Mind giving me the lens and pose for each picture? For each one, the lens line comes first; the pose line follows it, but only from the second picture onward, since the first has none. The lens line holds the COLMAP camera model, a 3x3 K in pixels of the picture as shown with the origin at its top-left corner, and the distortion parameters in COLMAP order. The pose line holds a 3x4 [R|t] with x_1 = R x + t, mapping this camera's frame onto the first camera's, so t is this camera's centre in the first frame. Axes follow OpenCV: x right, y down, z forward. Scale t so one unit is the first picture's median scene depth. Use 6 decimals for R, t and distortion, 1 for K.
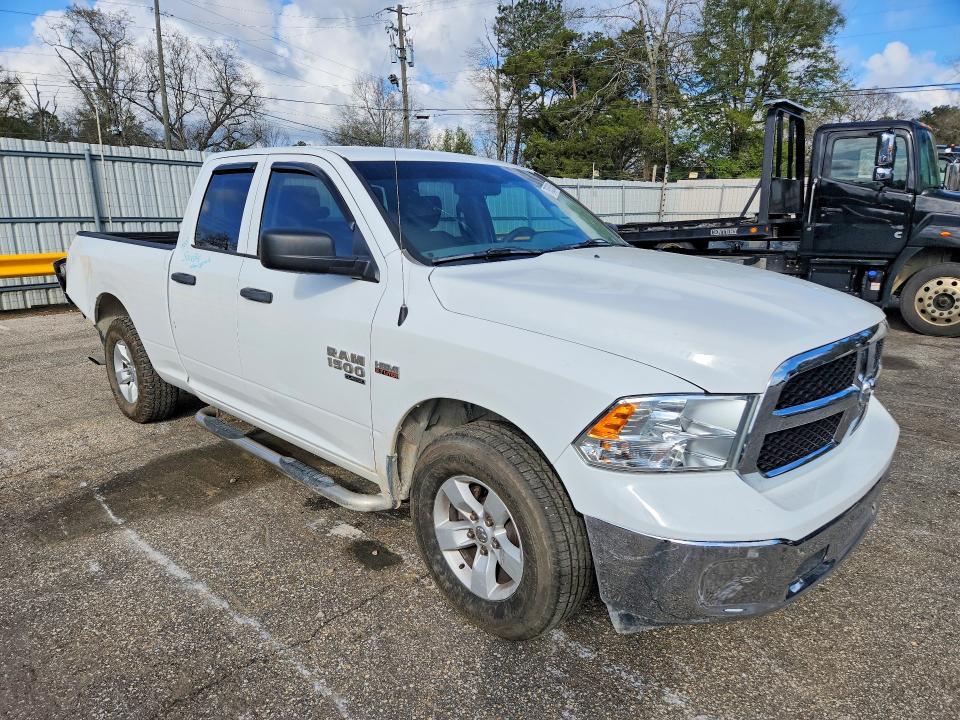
lens RADIAL K [[730.5, 0, 475.9], [0, 730.5, 366.0], [0, 0, 1]] dist [0.002253, 0.003679]
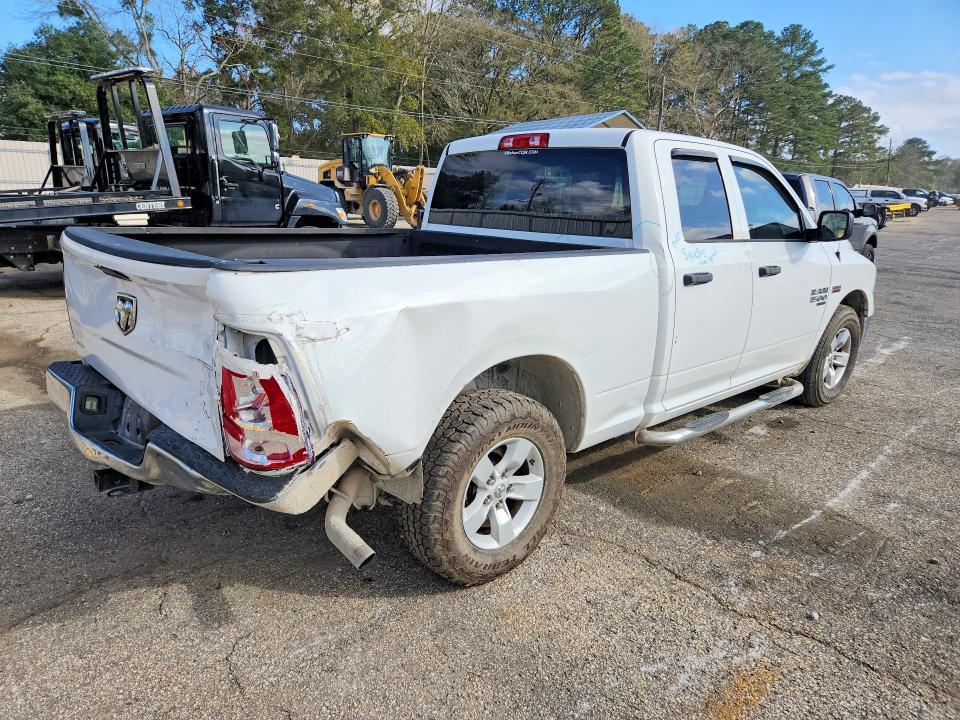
lens RADIAL K [[730.5, 0, 476.1], [0, 730.5, 353.8], [0, 0, 1]] dist [0.002253, 0.003679]
pose [[-0.044464, -0.217600, 0.975025, -1.397853], [0.182237, 0.957847, 0.222077, -0.303880], [-0.982249, 0.187560, -0.002935, 1.422118]]
